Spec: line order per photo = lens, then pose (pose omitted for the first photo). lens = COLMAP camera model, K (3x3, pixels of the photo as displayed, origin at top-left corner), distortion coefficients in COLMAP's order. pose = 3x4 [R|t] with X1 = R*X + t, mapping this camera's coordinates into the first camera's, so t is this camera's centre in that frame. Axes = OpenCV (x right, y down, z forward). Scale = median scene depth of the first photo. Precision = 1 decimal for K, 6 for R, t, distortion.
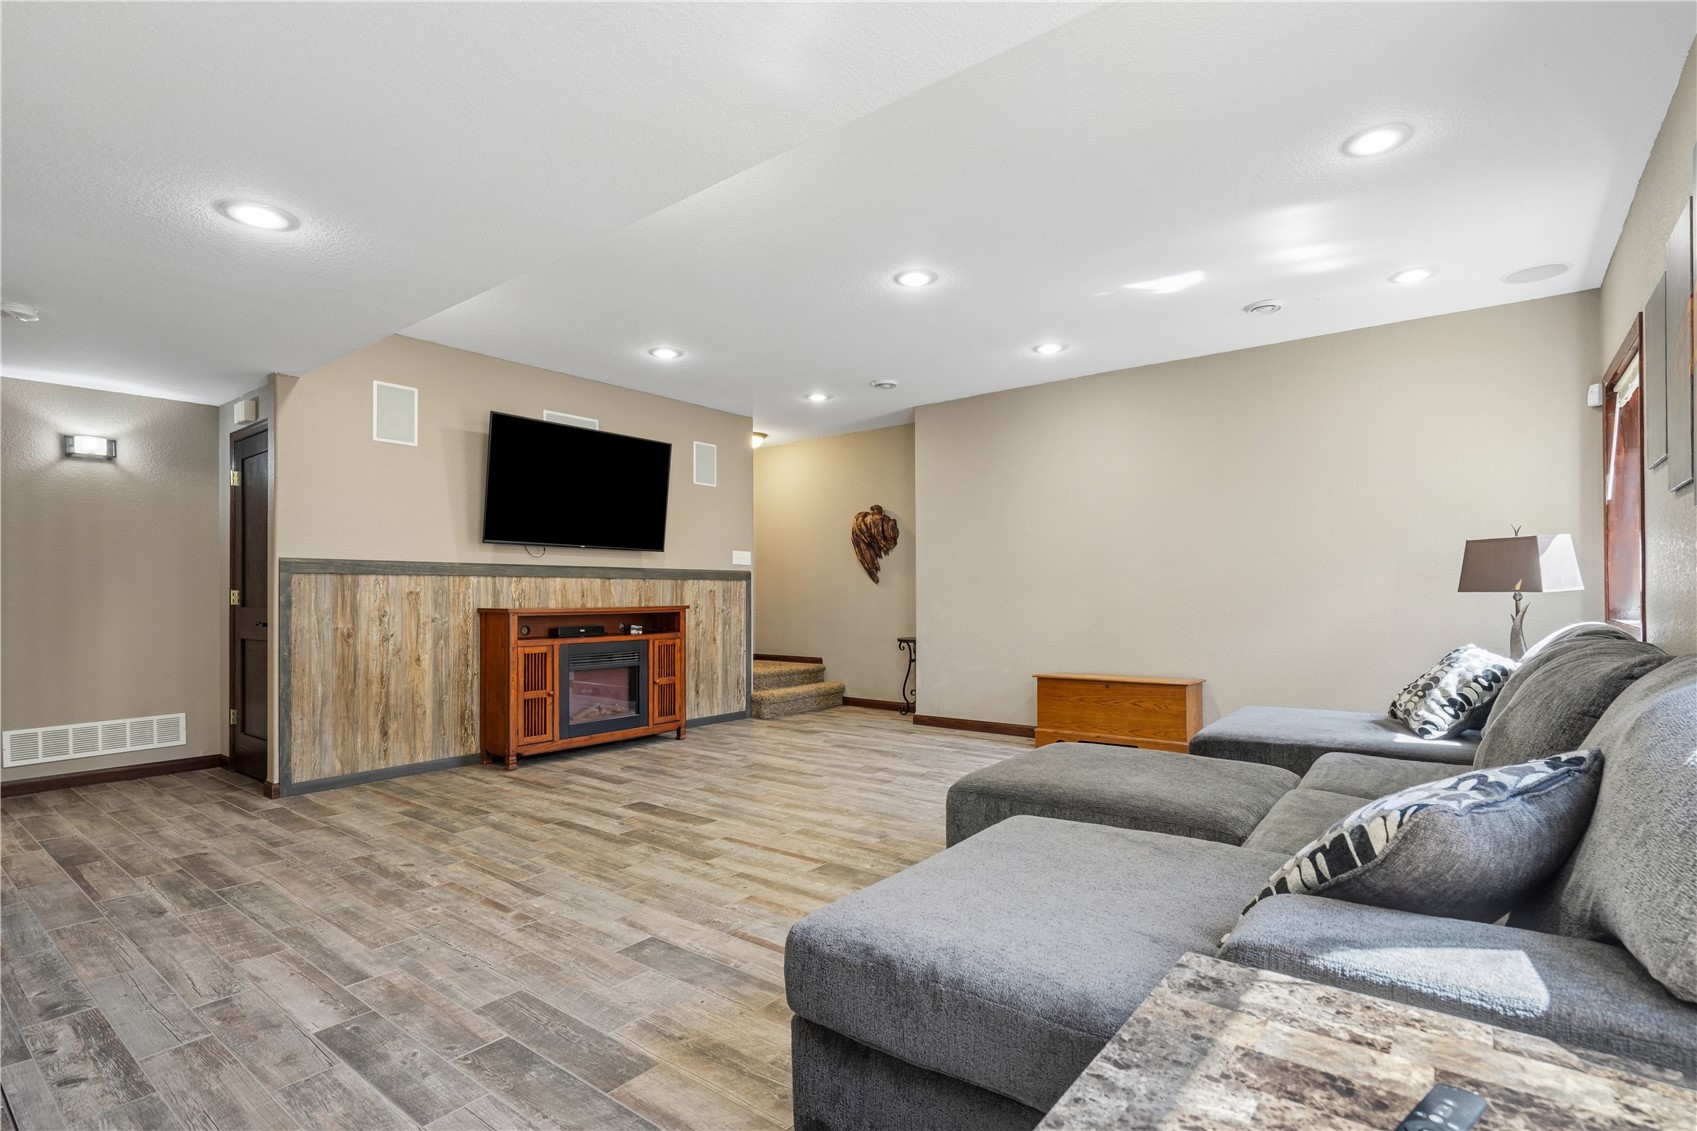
lens RADIAL K [[841.7, 0, 847.3], [0, 841.7, 574.6], [0, 0, 1]] dist [0.027977, -0.000619]
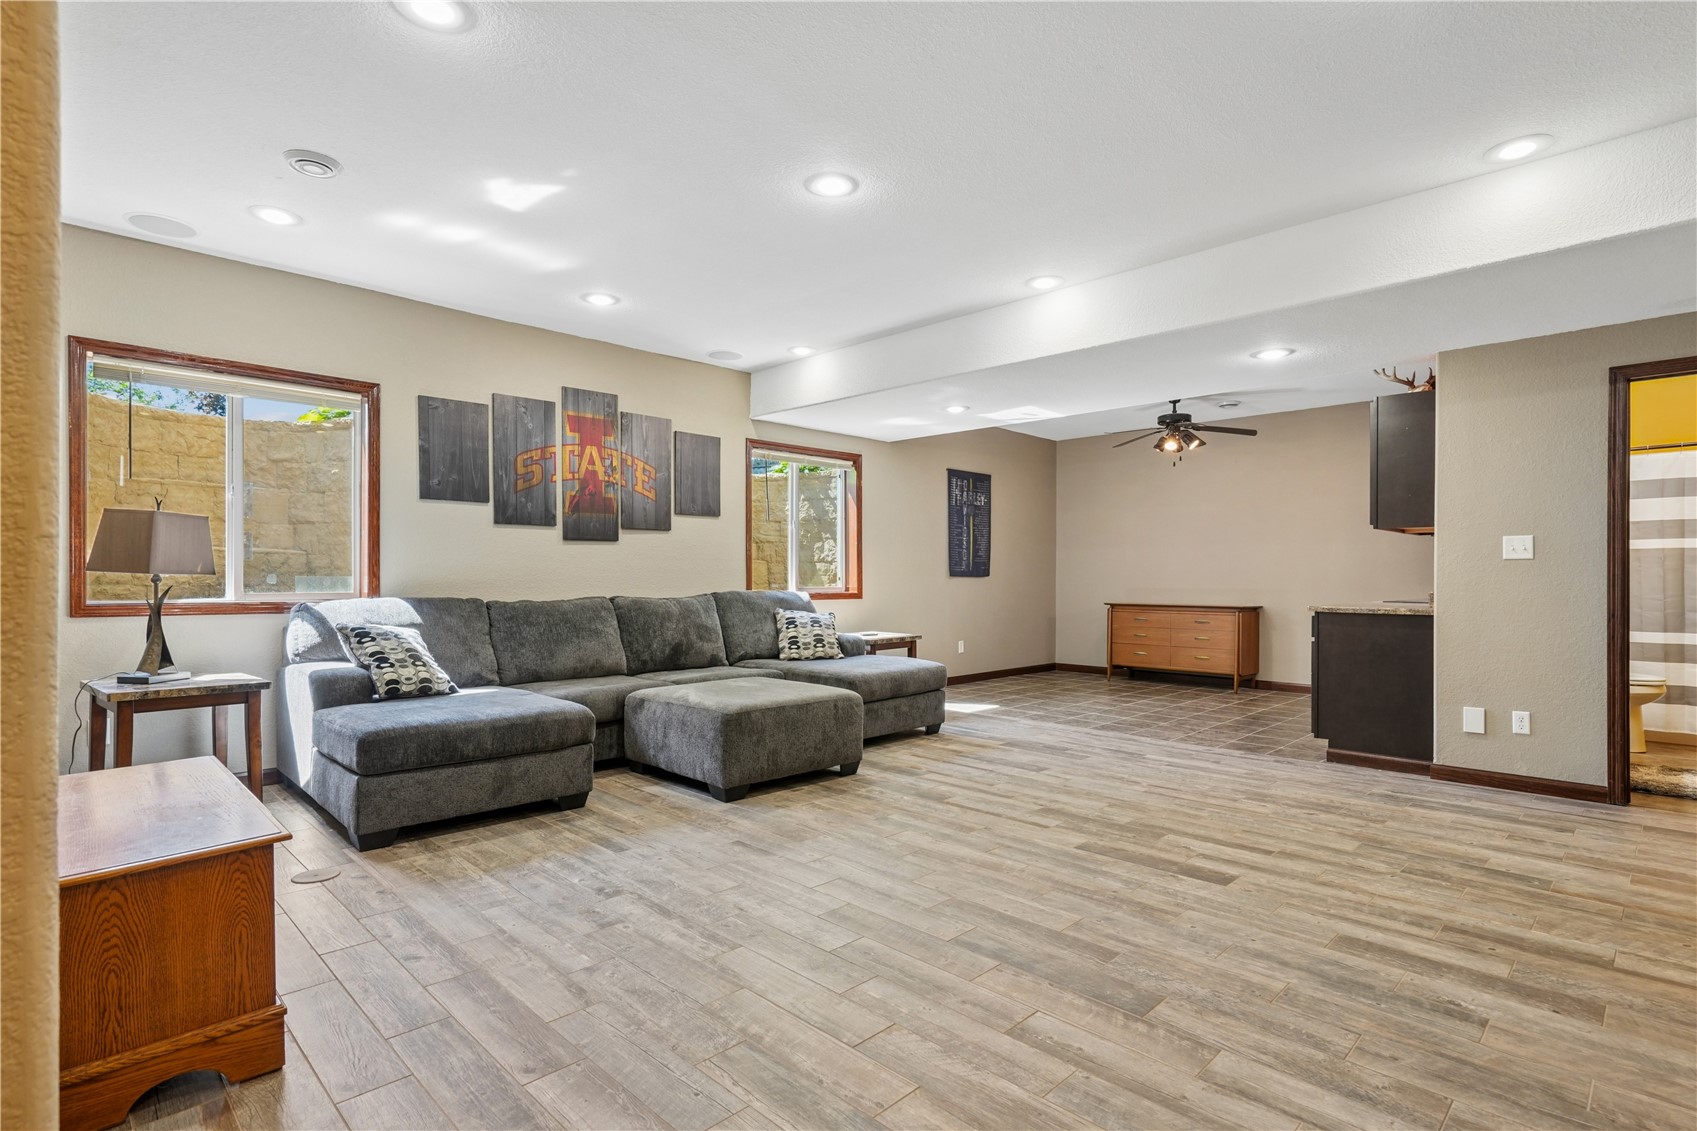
lens RADIAL K [[841.7, 0, 848.8], [0, 841.7, 569.9], [0, 0, 1]] dist [0.027977, -0.000619]
pose [[-0.993082, 0.002403, 0.117396, -0.032562], [-0.001580, 0.999427, -0.033823, 0.047754], [-0.117410, -0.033775, -0.992509, 1.898156]]
